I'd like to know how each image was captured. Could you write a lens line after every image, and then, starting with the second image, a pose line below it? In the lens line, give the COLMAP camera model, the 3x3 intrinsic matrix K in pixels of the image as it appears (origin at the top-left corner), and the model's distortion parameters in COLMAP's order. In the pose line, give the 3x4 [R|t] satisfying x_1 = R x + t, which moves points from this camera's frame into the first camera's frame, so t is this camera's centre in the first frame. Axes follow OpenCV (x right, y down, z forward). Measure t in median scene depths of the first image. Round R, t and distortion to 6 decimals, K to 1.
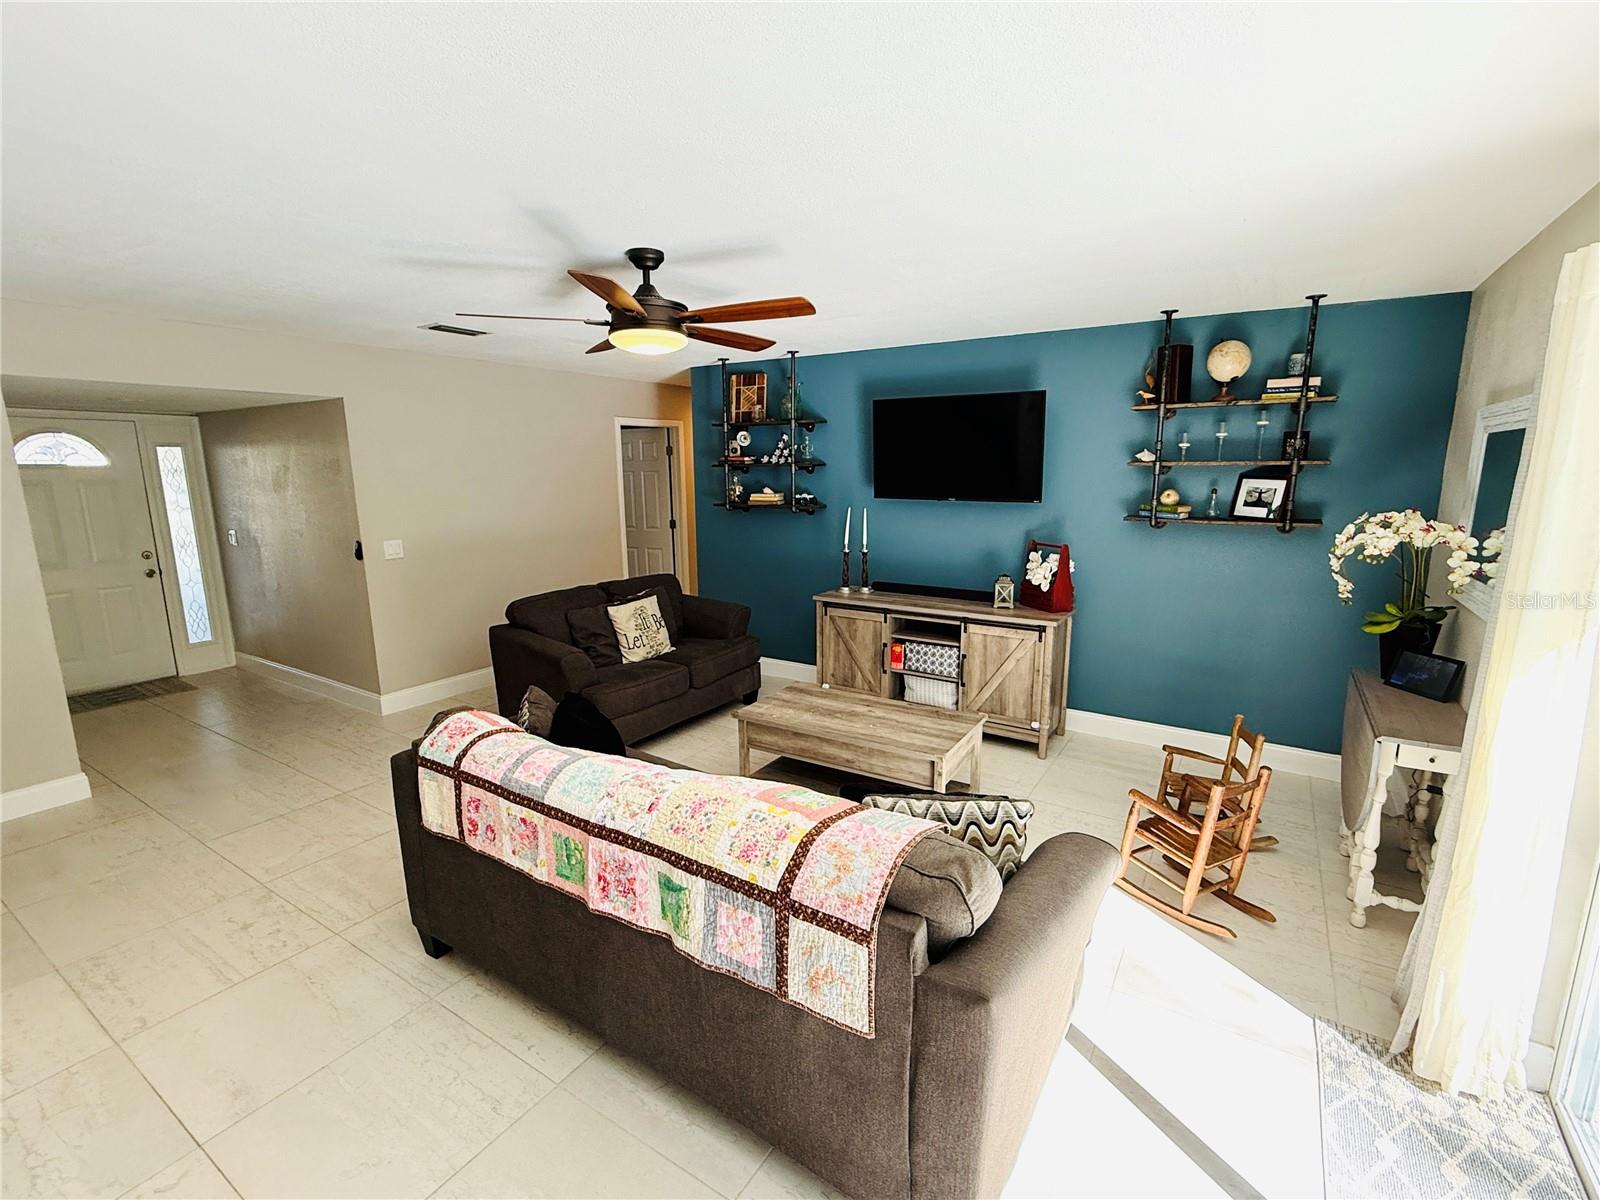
lens RADIAL K [[720.4, 0, 791.6], [0, 720.4, 602.7], [0, 0, 1]] dist [-0.001118, -0.000151]
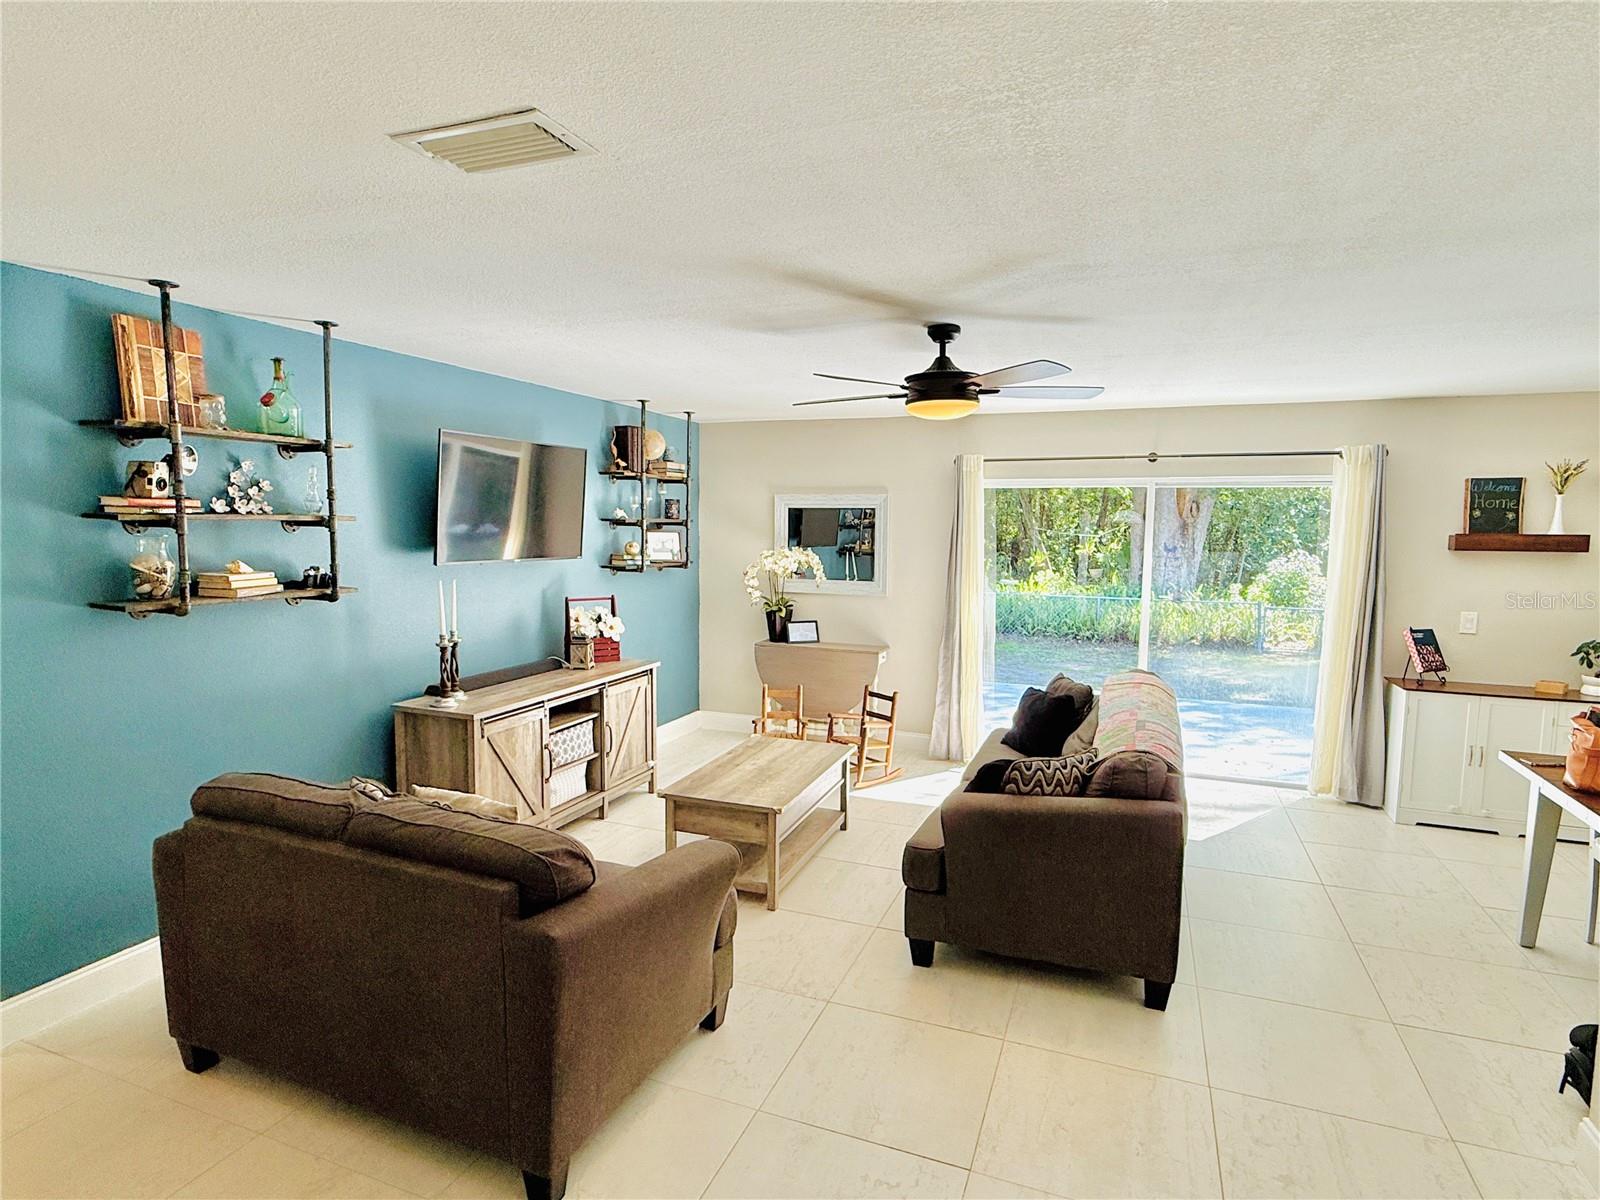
lens RADIAL K [[860.1, 0, 801.0], [0, 860.1, 608.3], [0, 0, 1]] dist [-0.000423, -0.001377]
pose [[-0.202260, -0.098930, 0.974322, -0.834892], [0.171214, 0.975990, 0.134642, -0.168720], [-0.964249, 0.194050, -0.180466, 0.878860]]
